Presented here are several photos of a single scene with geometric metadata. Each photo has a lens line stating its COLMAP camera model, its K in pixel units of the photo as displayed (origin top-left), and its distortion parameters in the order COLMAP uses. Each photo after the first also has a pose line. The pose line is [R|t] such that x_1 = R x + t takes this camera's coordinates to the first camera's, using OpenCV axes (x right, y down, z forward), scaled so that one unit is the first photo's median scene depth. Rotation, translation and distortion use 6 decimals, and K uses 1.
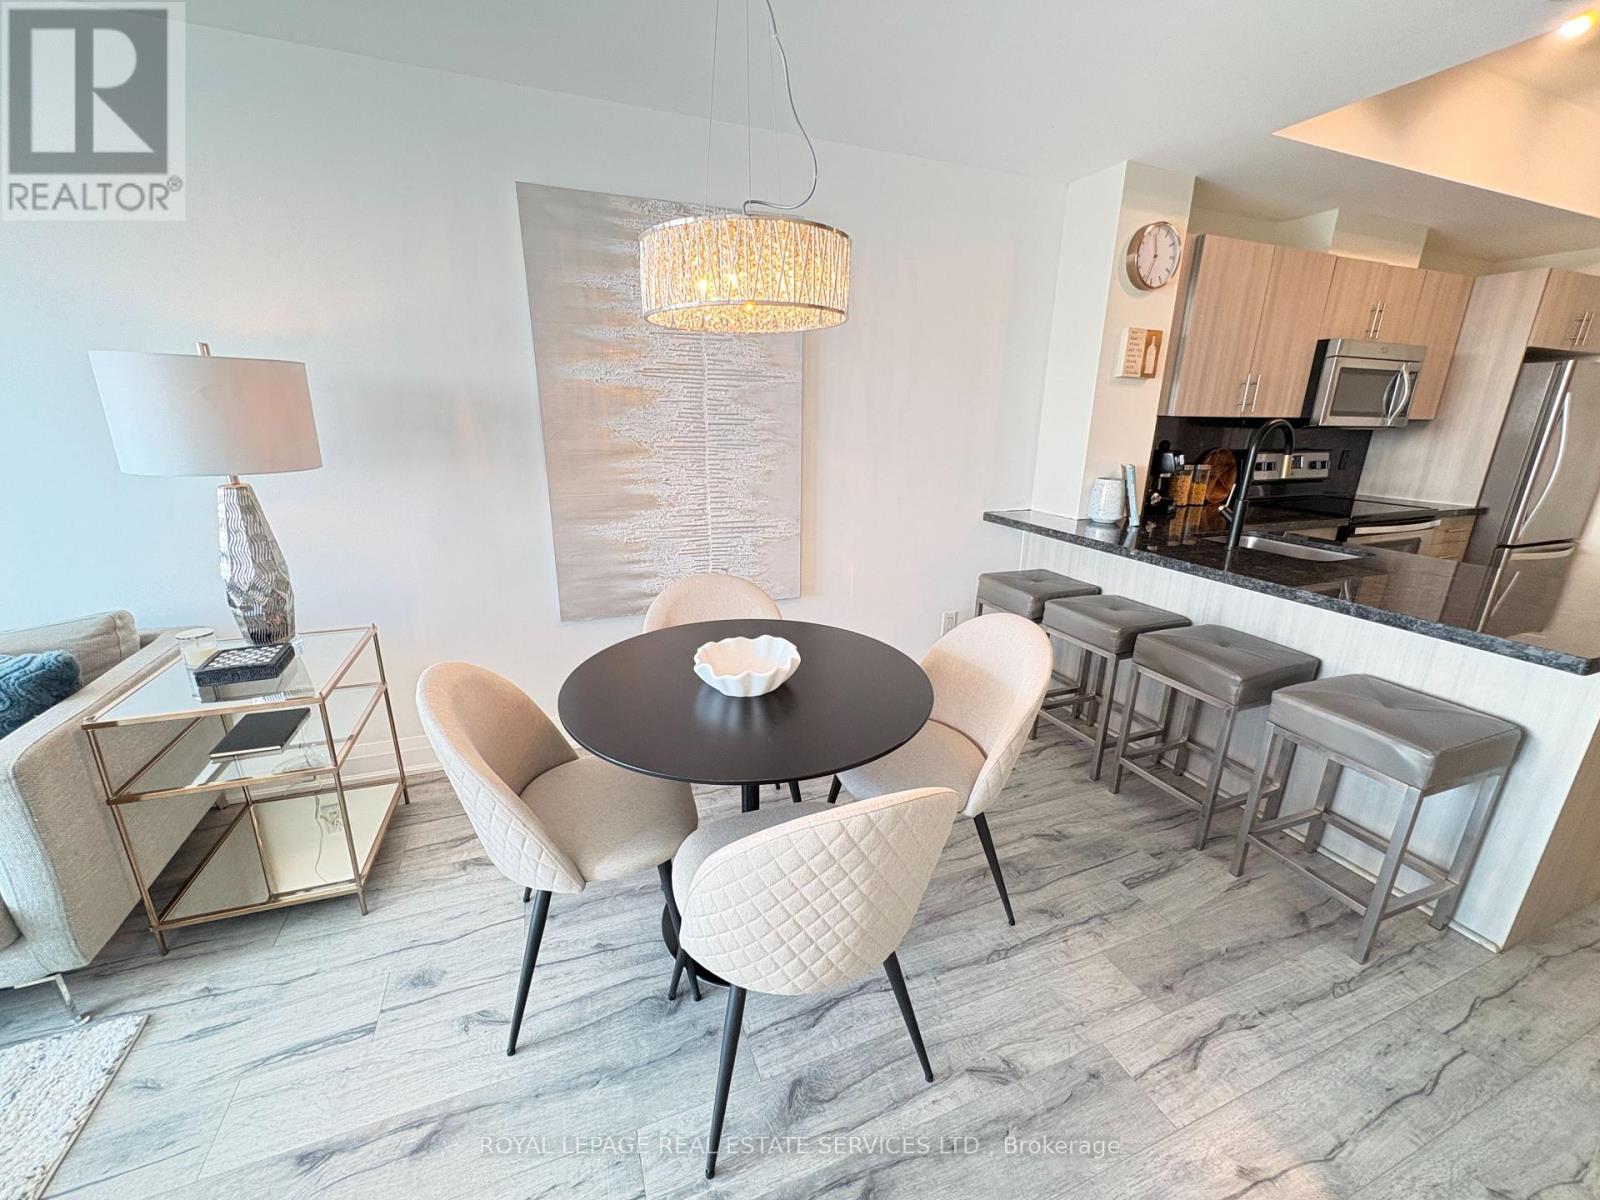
lens RADIAL K [[634.4, 0, 804.6], [0, 634.4, 601.1], [0, 0, 1]] dist [-0.001020, 0.000570]
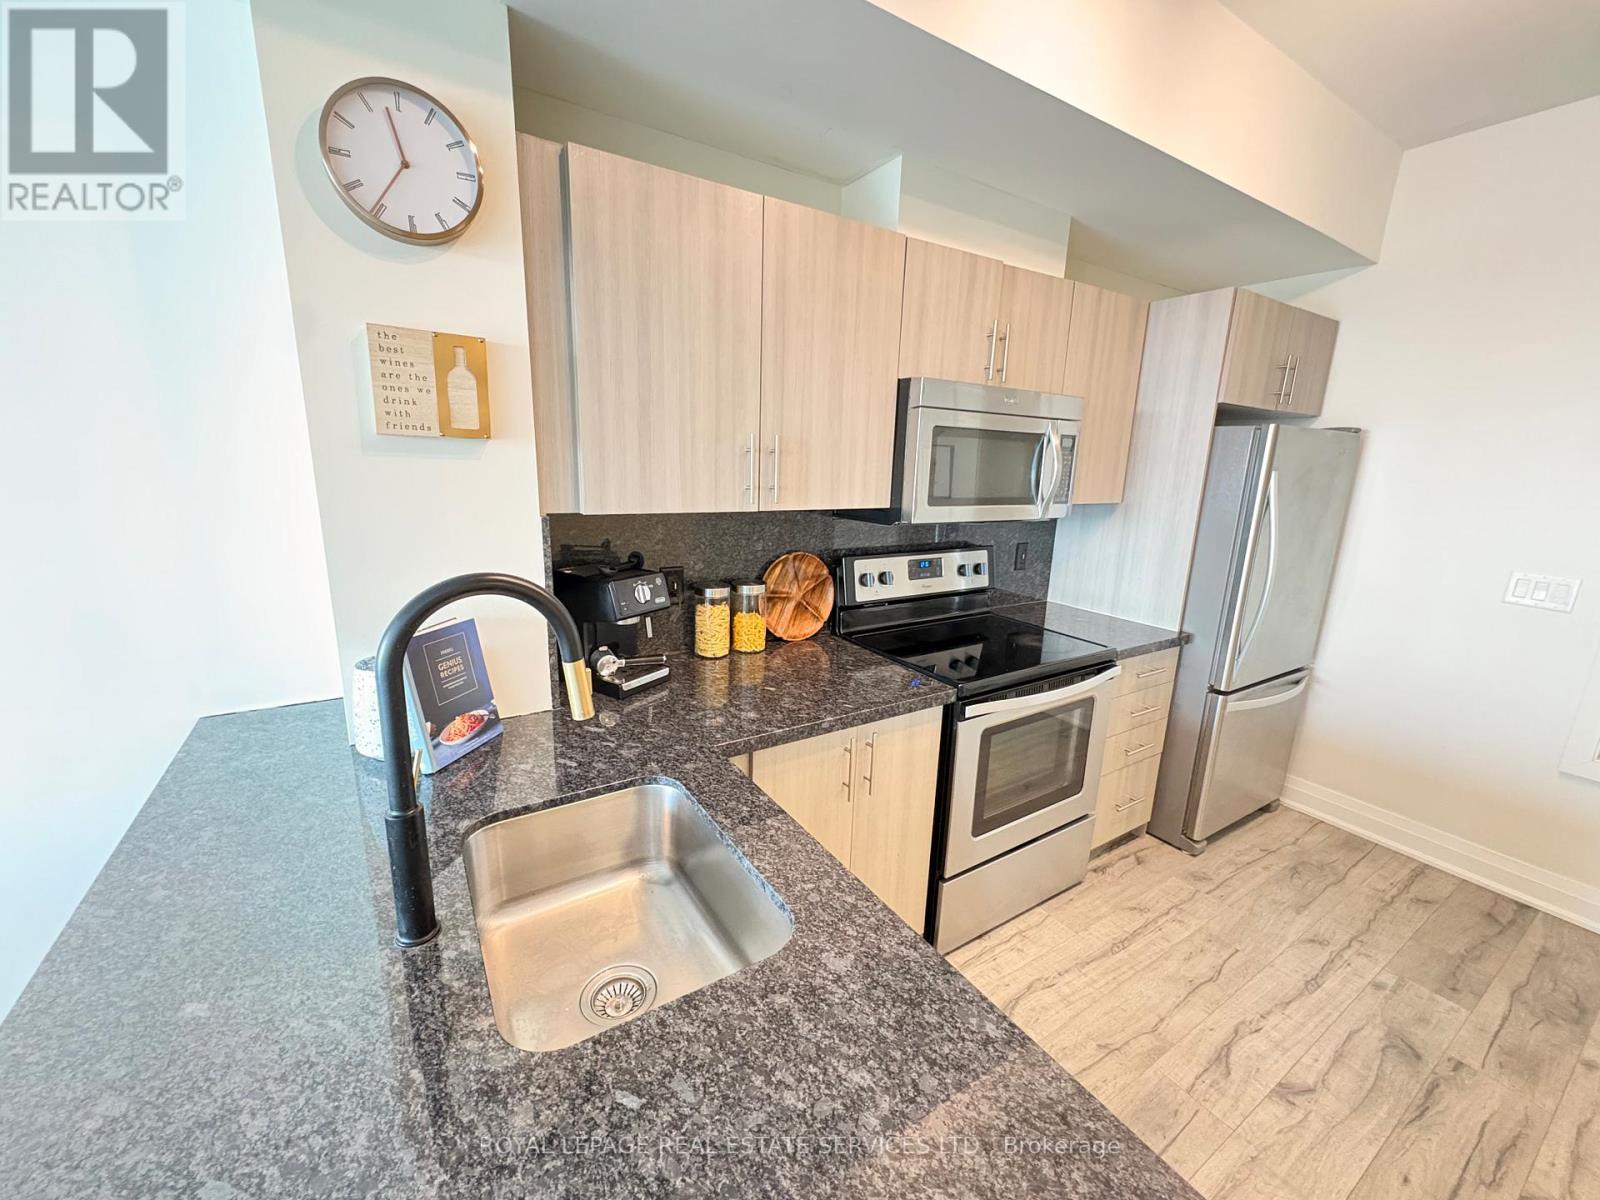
lens RADIAL K [[634.4, 0, 800.0], [0, 634.4, 600.5], [0, 0, 1]] dist [-0.001020, 0.000570]
pose [[0.983659, -0.024424, 0.178375, 0.574046], [0.036042, 0.997414, -0.062180, -0.164118], [-0.176395, 0.067593, 0.981996, 0.428049]]
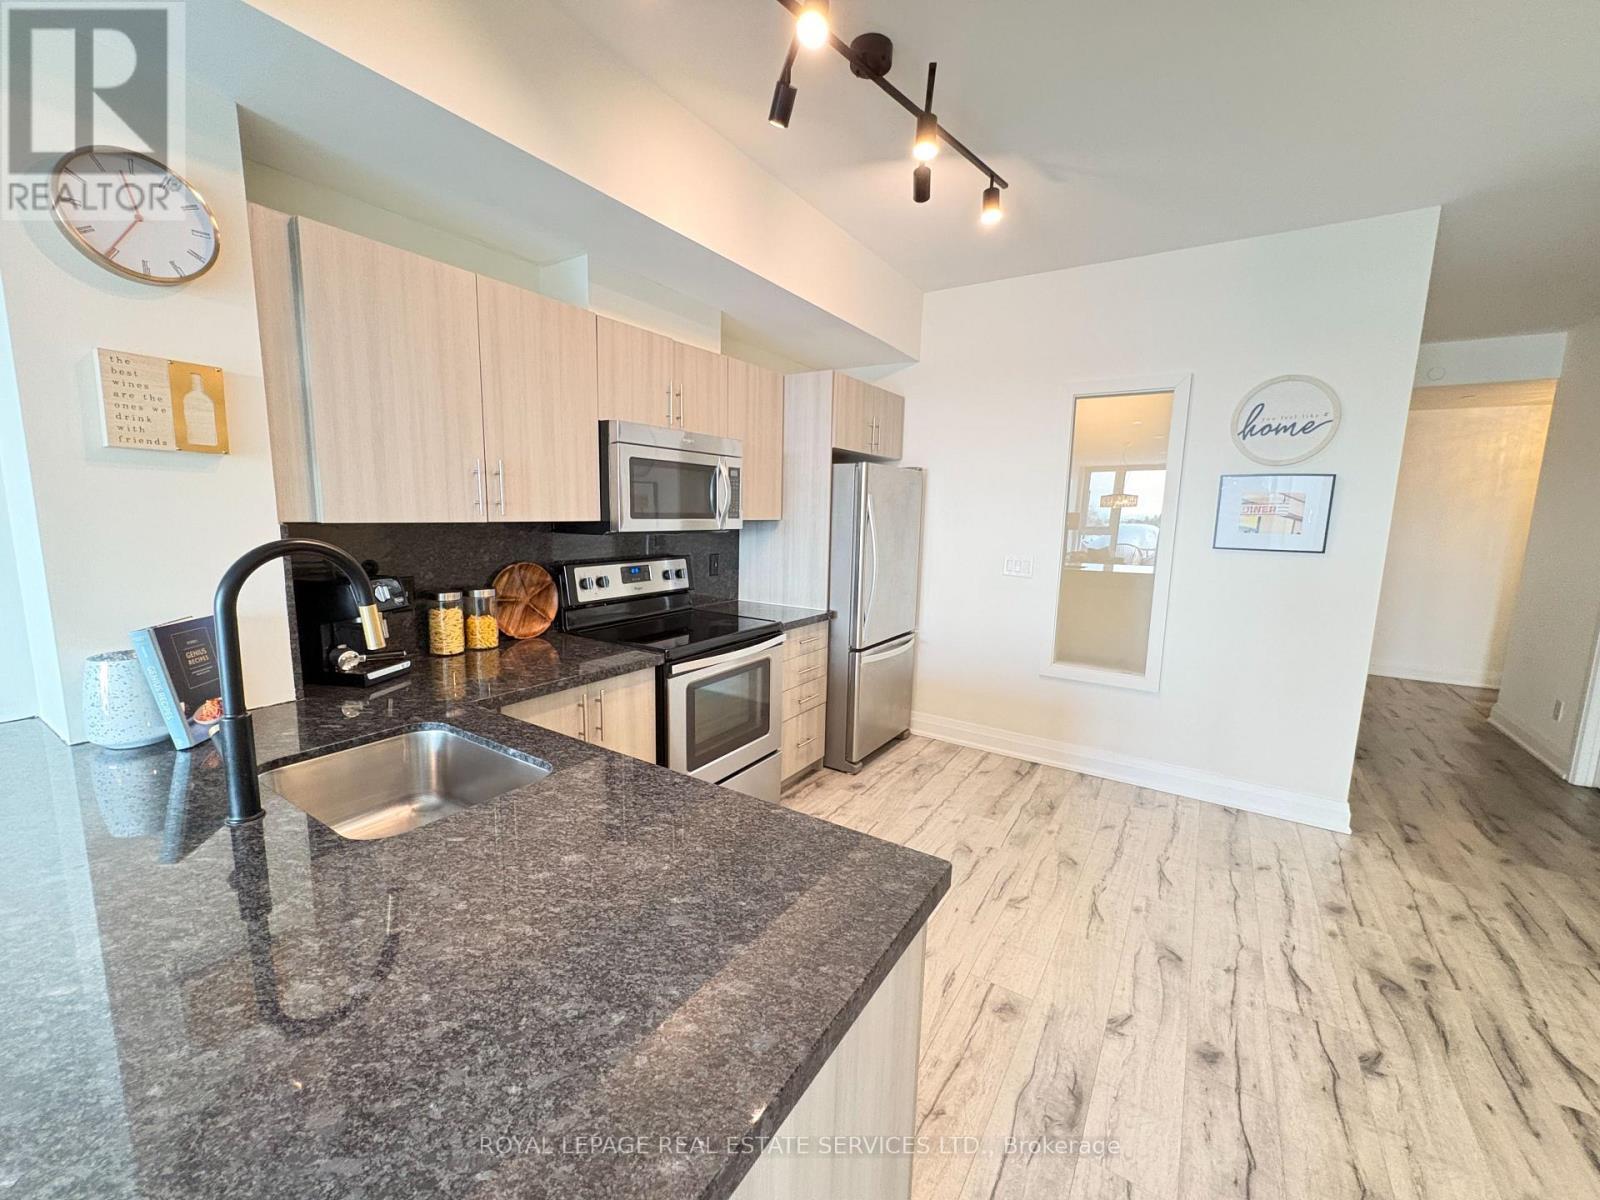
lens RADIAL K [[634.4, 0, 797.7], [0, 634.4, 597.8], [0, 0, 1]] dist [-0.001020, 0.000570]
pose [[0.818751, -0.076446, 0.569037, 0.525109], [0.155771, 0.983499, -0.092004, -0.093977], [-0.552614, 0.163968, 0.817149, 0.273885]]
